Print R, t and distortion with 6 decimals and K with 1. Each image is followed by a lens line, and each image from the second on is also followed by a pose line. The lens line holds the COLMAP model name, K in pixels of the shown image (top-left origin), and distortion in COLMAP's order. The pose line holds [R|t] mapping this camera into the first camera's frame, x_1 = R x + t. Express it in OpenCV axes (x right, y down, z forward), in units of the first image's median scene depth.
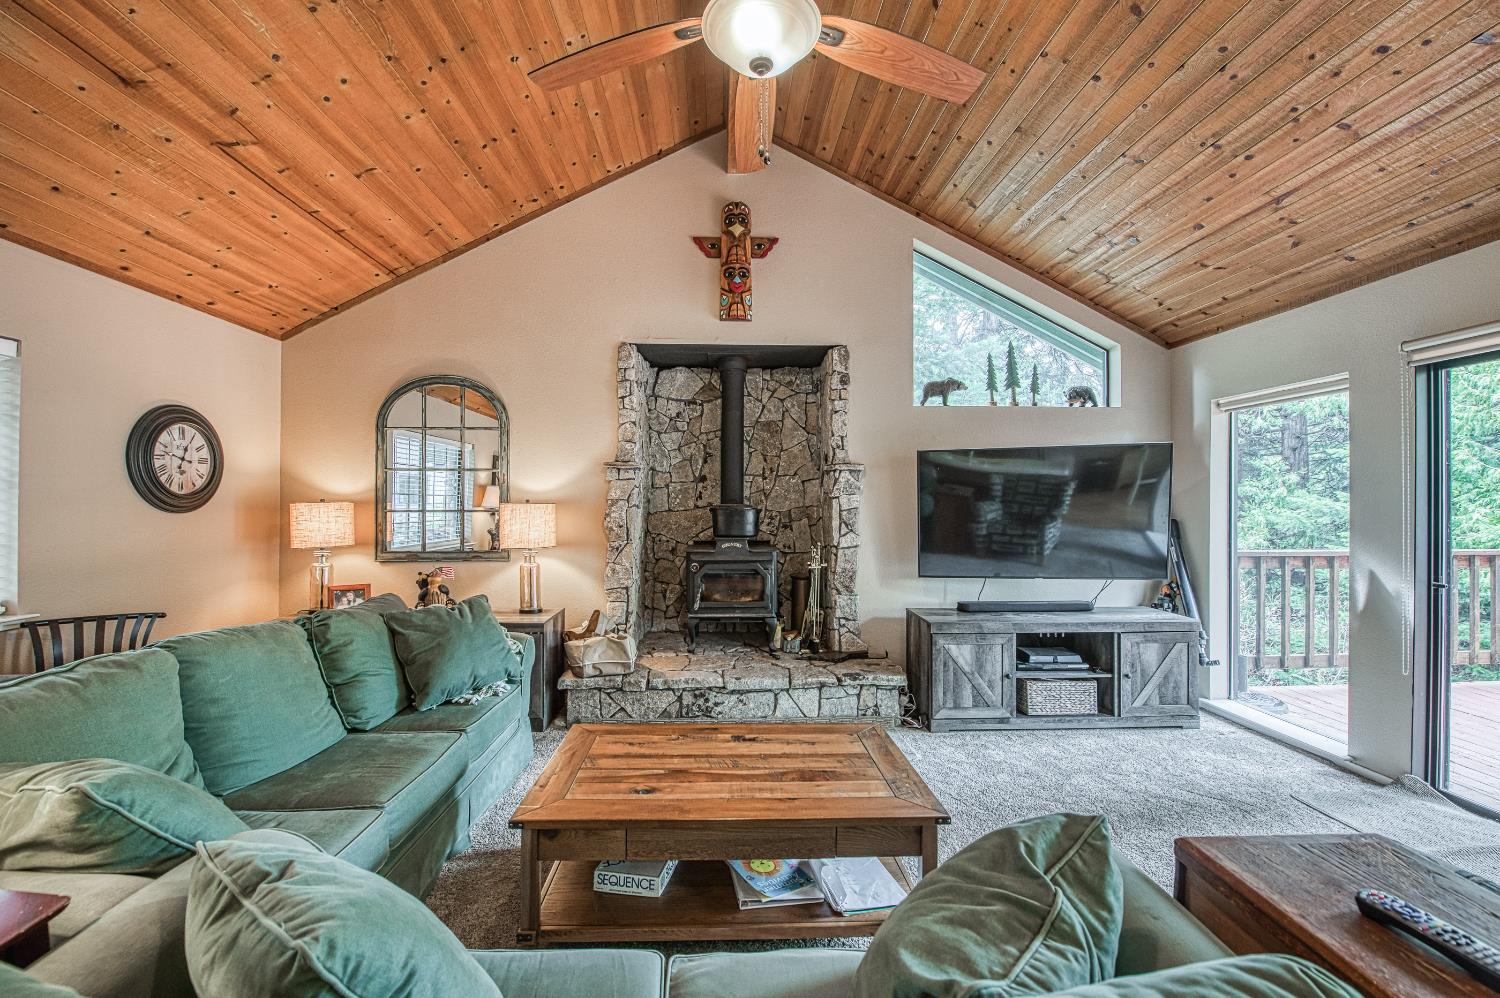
lens RADIAL K [[601.2, 0, 744.3], [0, 601.2, 500.8], [0, 0, 1]] dist [-0.016156, -0.000116]
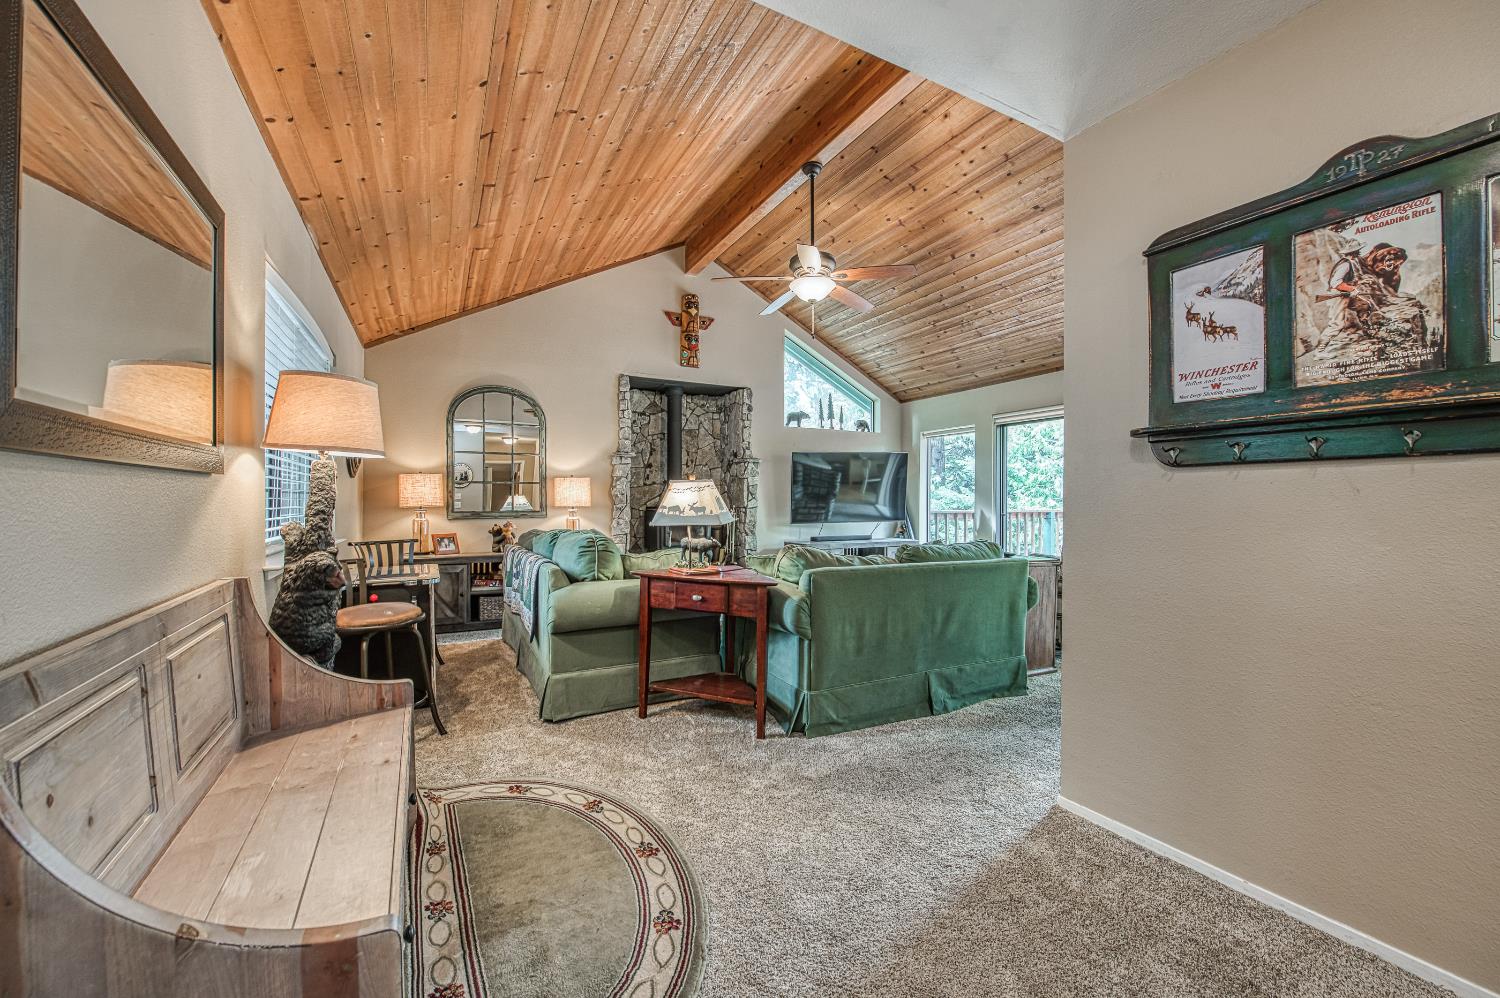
lens RADIAL K [[601.2, 0, 763.0], [0, 601.2, 502.6], [0, 0, 1]] dist [-0.016156, -0.000116]
pose [[0.889478, -0.001069, 0.456977, -0.587620], [-0.000261, 0.999996, 0.002848, 0.059070], [-0.456978, -0.002652, 0.889474, -0.530371]]
